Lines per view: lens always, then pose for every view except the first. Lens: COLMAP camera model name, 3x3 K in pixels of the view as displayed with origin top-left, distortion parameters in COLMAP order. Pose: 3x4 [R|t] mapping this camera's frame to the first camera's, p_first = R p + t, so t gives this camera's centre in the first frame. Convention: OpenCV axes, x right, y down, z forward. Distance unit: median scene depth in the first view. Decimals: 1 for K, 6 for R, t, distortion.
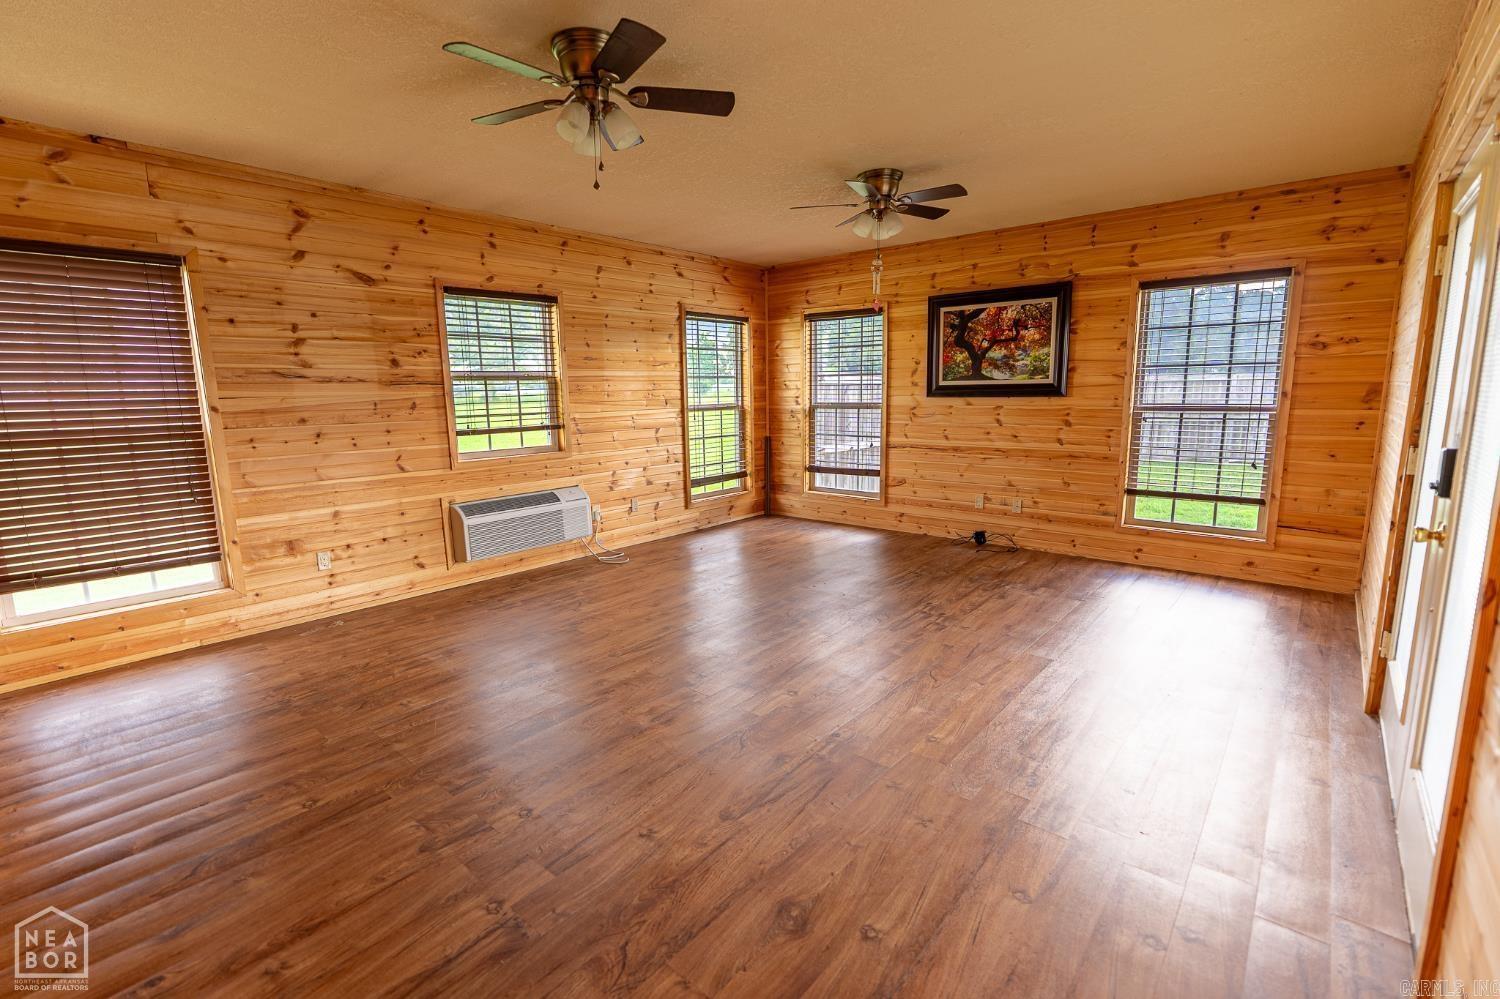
lens RADIAL K [[672.8, 0, 756.7], [0, 672.8, 495.7], [0, 0, 1]] dist [-0.007080, 0.002029]
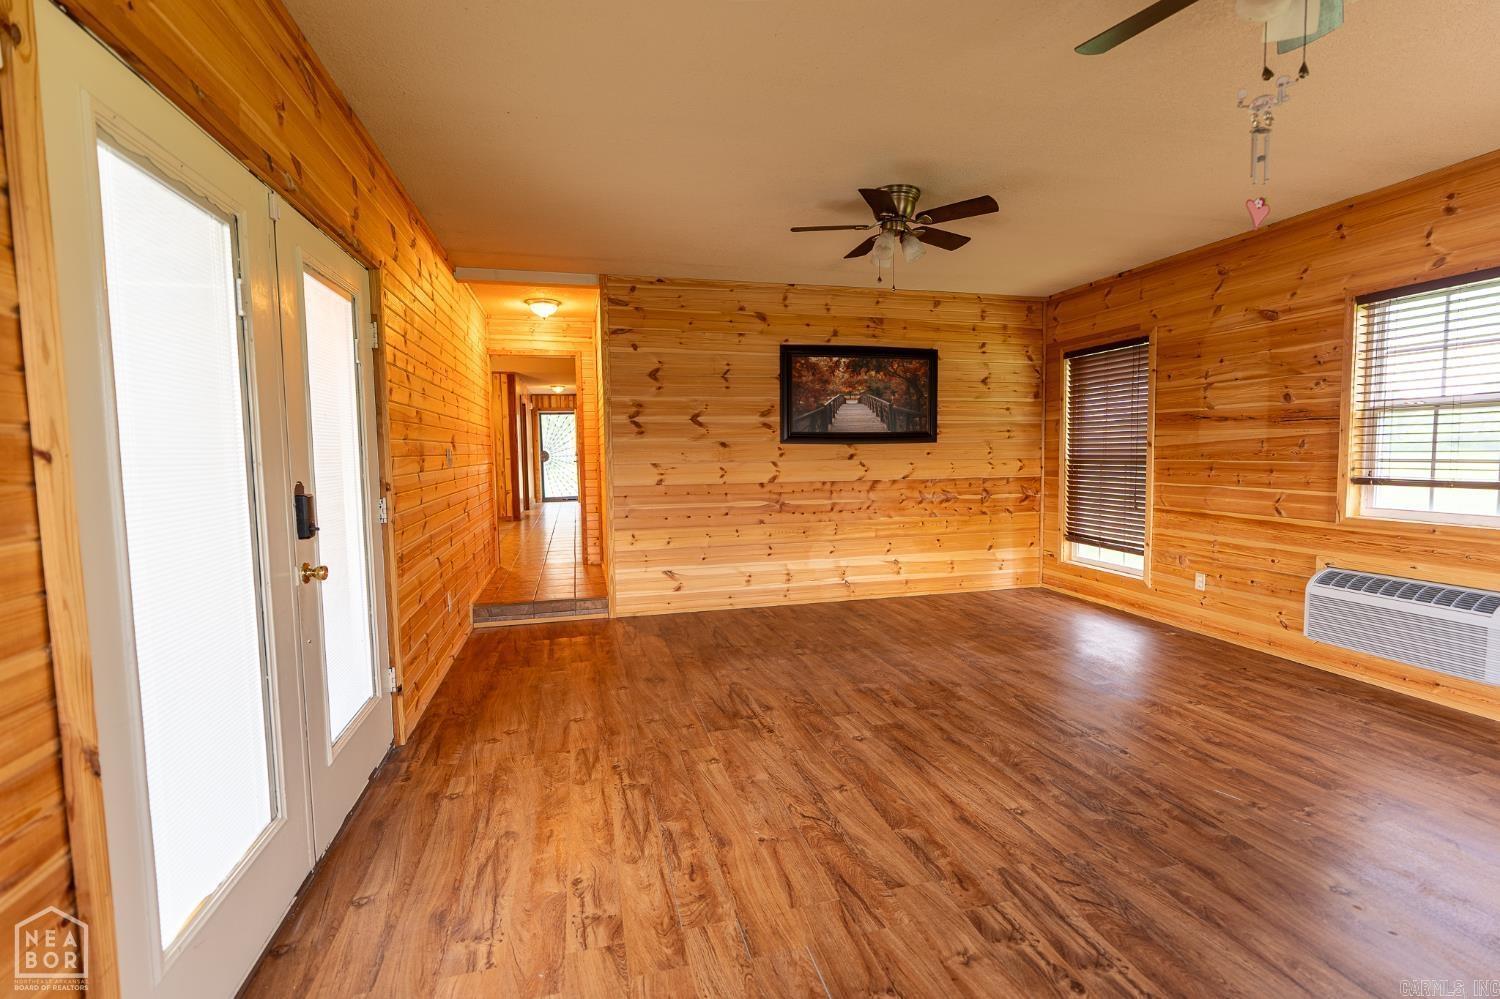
lens RADIAL K [[672.8, 0, 752.0], [0, 672.8, 499.9], [0, 0, 1]] dist [-0.007080, 0.002029]
pose [[-0.575528, 0.084643, -0.813390, 0.660649], [-0.106404, 0.978423, 0.177105, -0.150341], [0.810830, 0.188476, -0.554104, 0.972459]]
